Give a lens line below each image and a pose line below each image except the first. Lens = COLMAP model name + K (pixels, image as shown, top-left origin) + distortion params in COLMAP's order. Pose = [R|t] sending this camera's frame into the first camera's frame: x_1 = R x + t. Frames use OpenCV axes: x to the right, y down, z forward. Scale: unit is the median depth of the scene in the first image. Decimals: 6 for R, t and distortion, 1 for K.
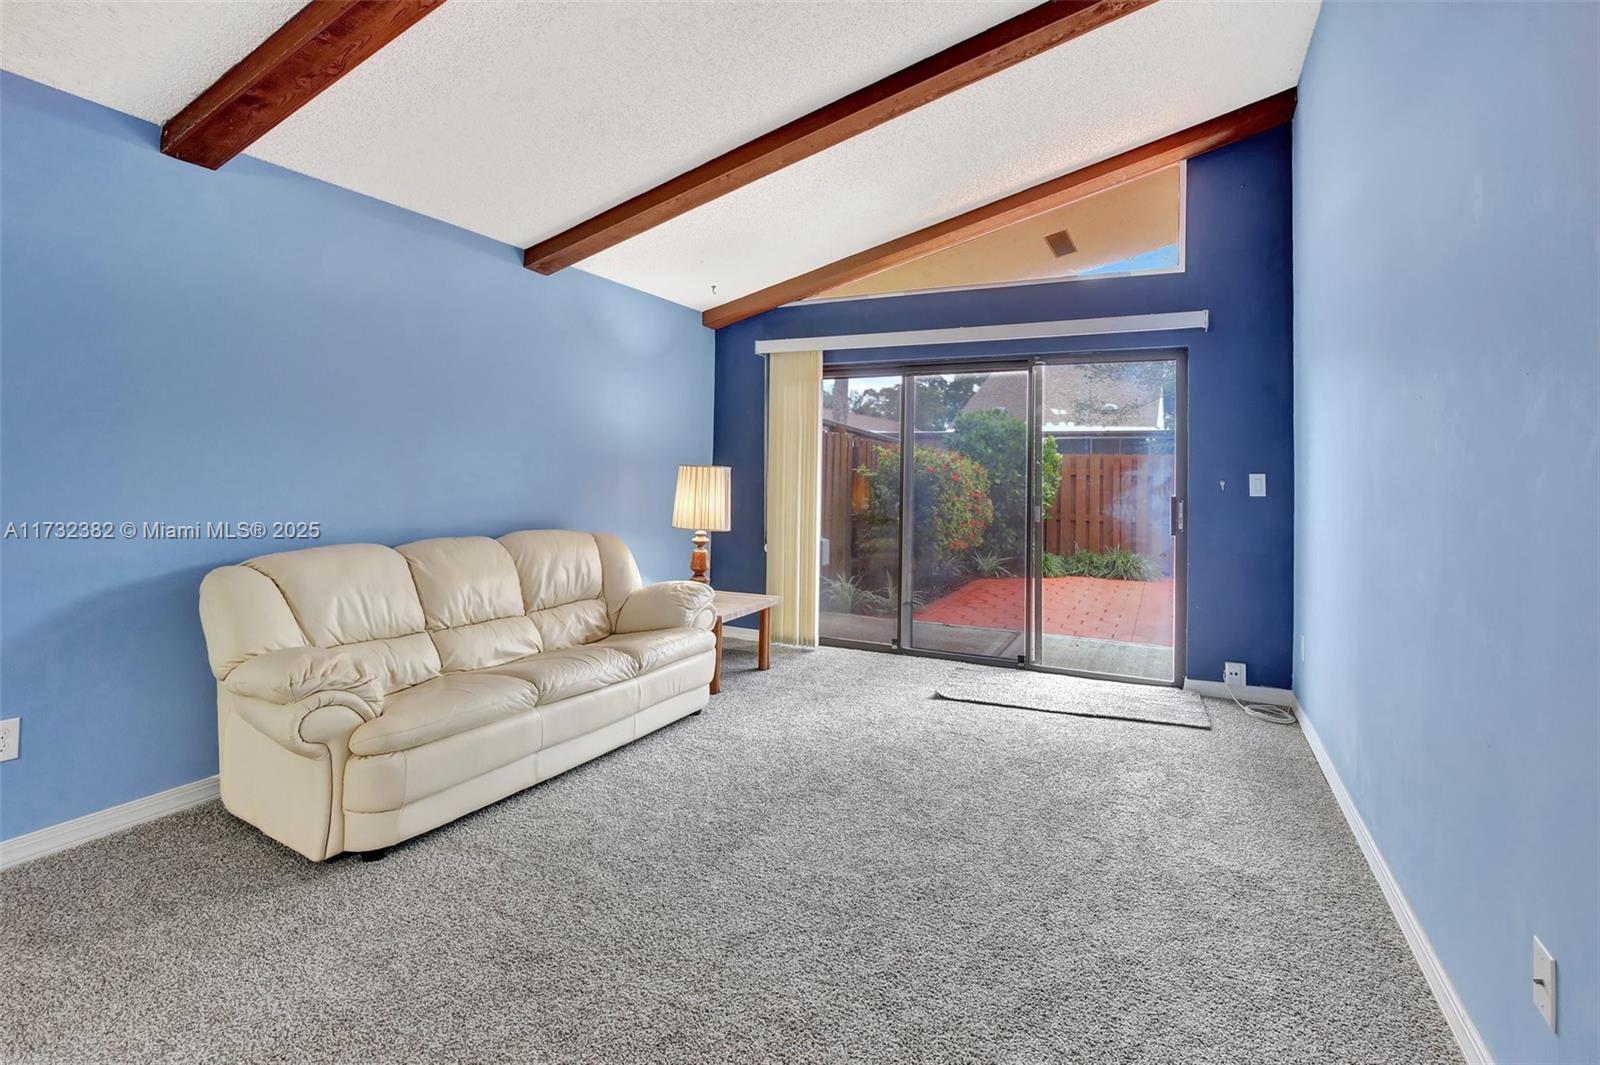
lens RADIAL K [[773.1, 0, 799.0], [0, 773.1, 452.4], [0, 0, 1]] dist [-0.017385, 0.000141]
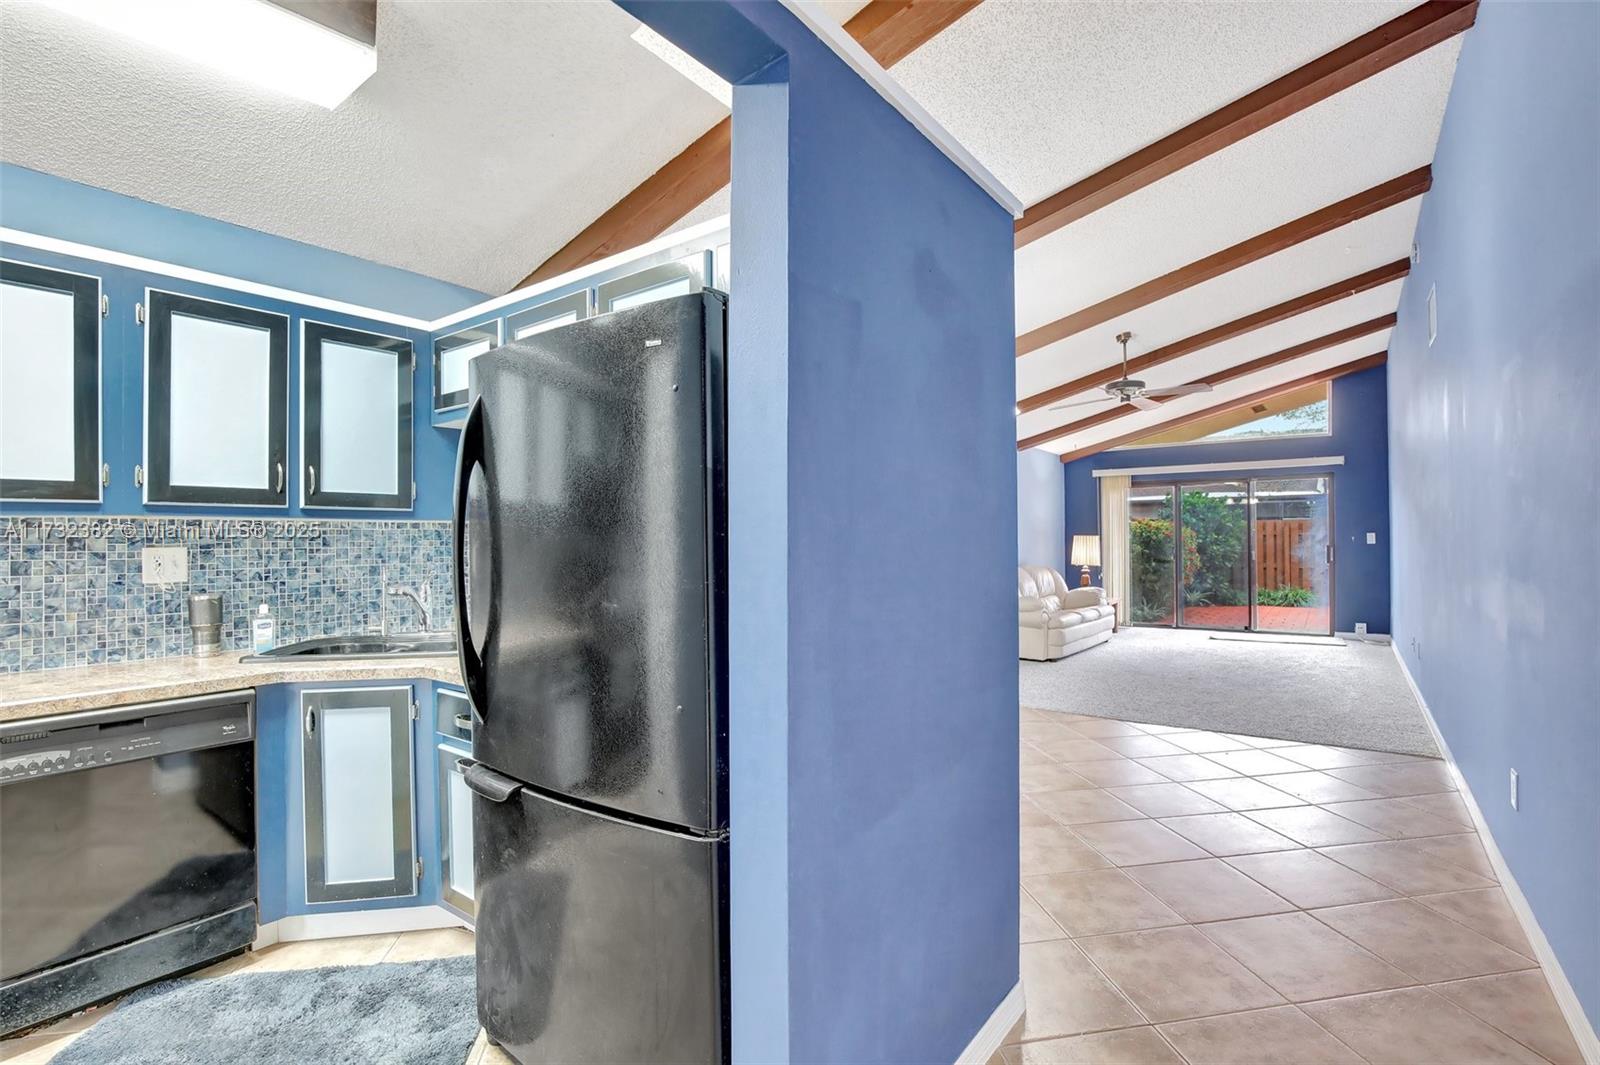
lens RADIAL K [[759.3, 0, 821.0], [0, 759.3, 537.7], [0, 0, 1]] dist [0.001318, 0.000261]
pose [[0.989429, -0.023502, -0.143104, -0.554065], [0.026638, 0.999444, 0.020042, -0.037530], [0.142554, -0.023642, 0.989505, -1.185148]]
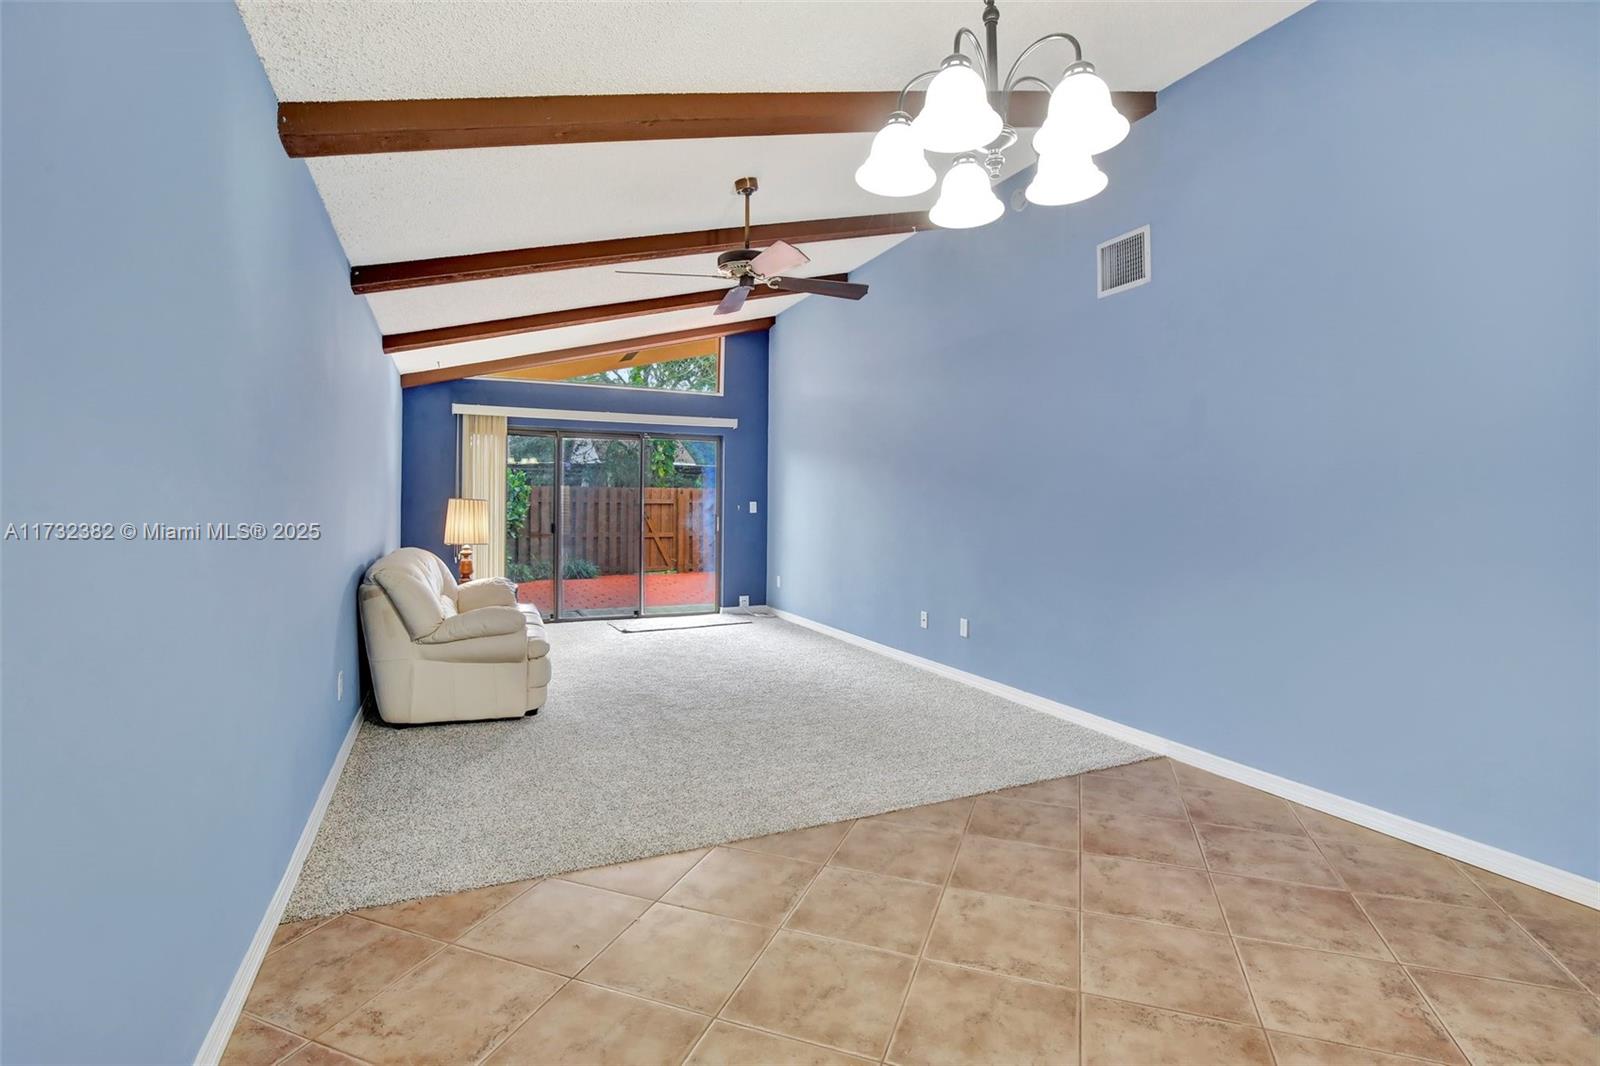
lens RADIAL K [[766.1, 0, 809.6], [0, 766.1, 514.8], [0, 0, 1]] dist [-0.018369, 0.000067]
pose [[0.622076, -0.021656, 0.782657, -0.838999], [-0.016821, 0.999017, 0.041013, -0.021821], [-0.782776, -0.038678, 0.621101, -0.351283]]
